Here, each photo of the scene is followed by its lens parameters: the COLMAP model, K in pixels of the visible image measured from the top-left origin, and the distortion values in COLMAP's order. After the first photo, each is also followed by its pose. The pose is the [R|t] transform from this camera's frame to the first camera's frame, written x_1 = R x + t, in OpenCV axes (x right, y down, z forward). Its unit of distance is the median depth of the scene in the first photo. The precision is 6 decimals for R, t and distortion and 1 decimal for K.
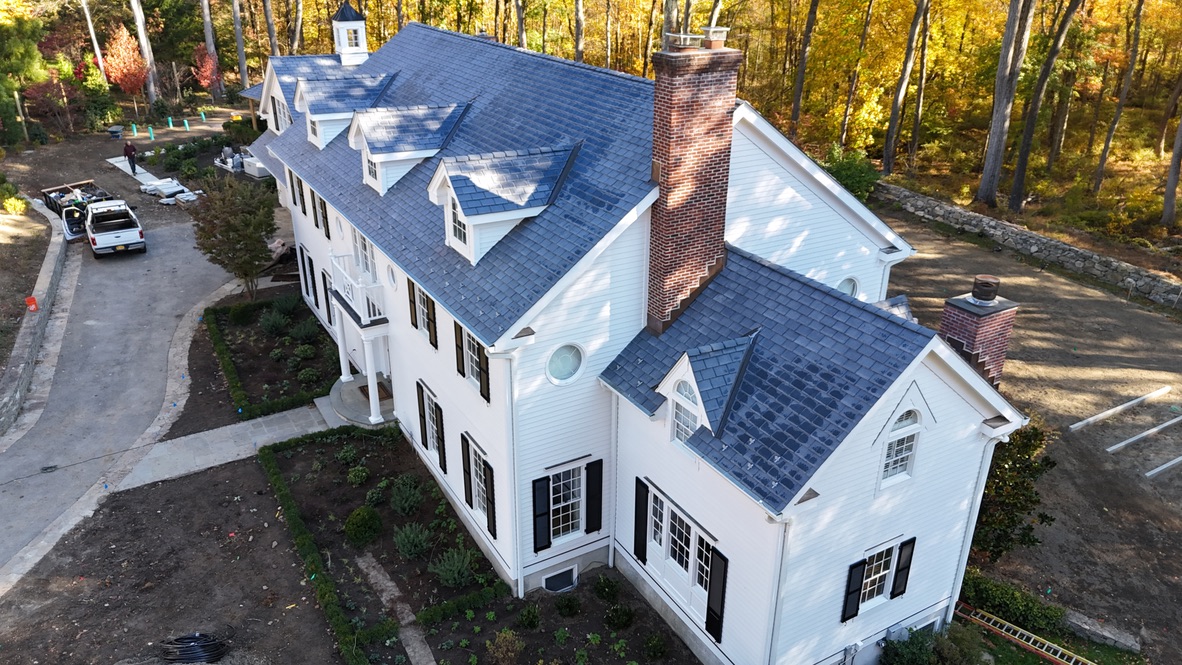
lens RADIAL K [[856.2, 0, 591.0], [0, 856.2, 332.5], [0, 0, 1]] dist [-0.001056, -0.001962]
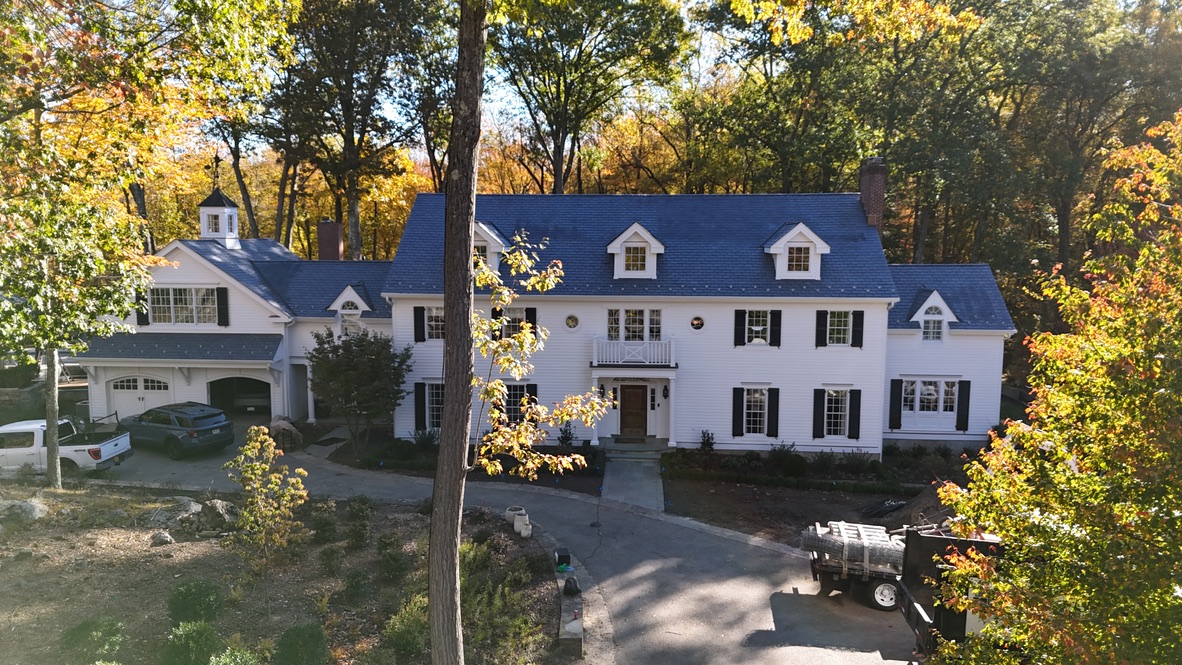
lens RADIAL K [[806.4, 0, 591.0], [0, 806.4, 332.5], [0, 0, 1]] dist [-0.001830, -0.001620]
pose [[0.584398, -0.095496, 0.805829, -1.719892], [0.341313, 0.929864, -0.137329, 0.088333], [-0.736196, 0.355294, 0.576004, 0.418629]]
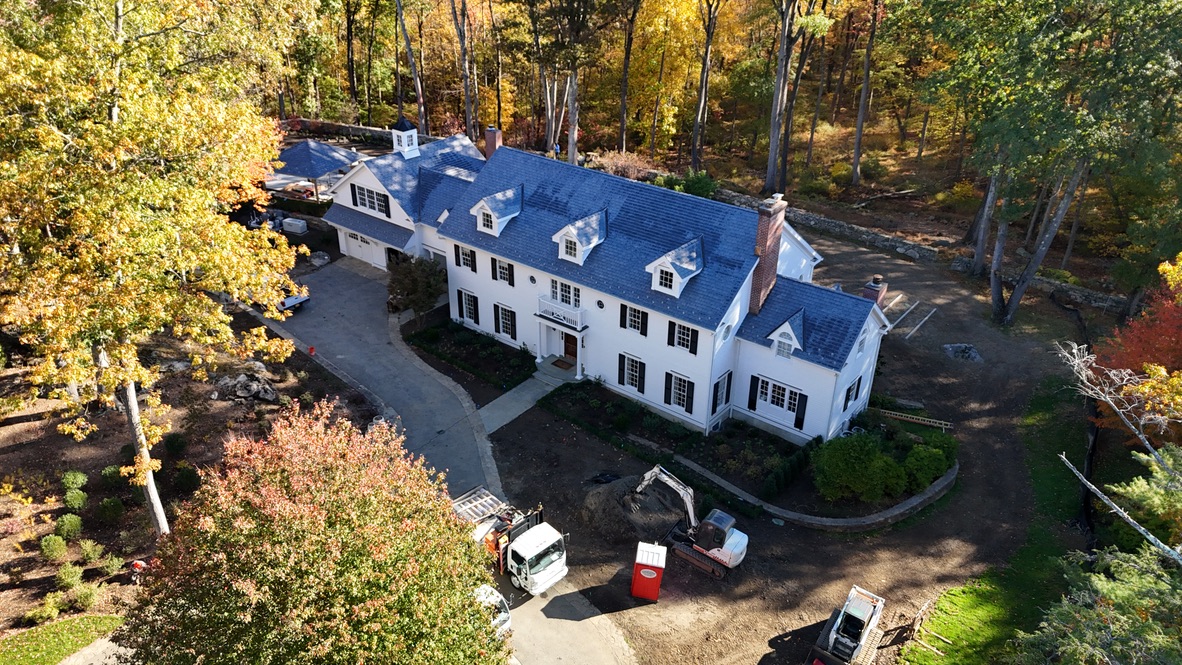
lens RADIAL K [[806.4, 0, 591.0], [0, 806.4, 332.5], [0, 0, 1]] dist [-0.001830, -0.001620]
pose [[0.934874, -0.168732, 0.312315, -1.028048], [0.145514, 0.984649, 0.096393, -0.224728], [-0.323785, -0.044669, 0.945075, -0.954888]]
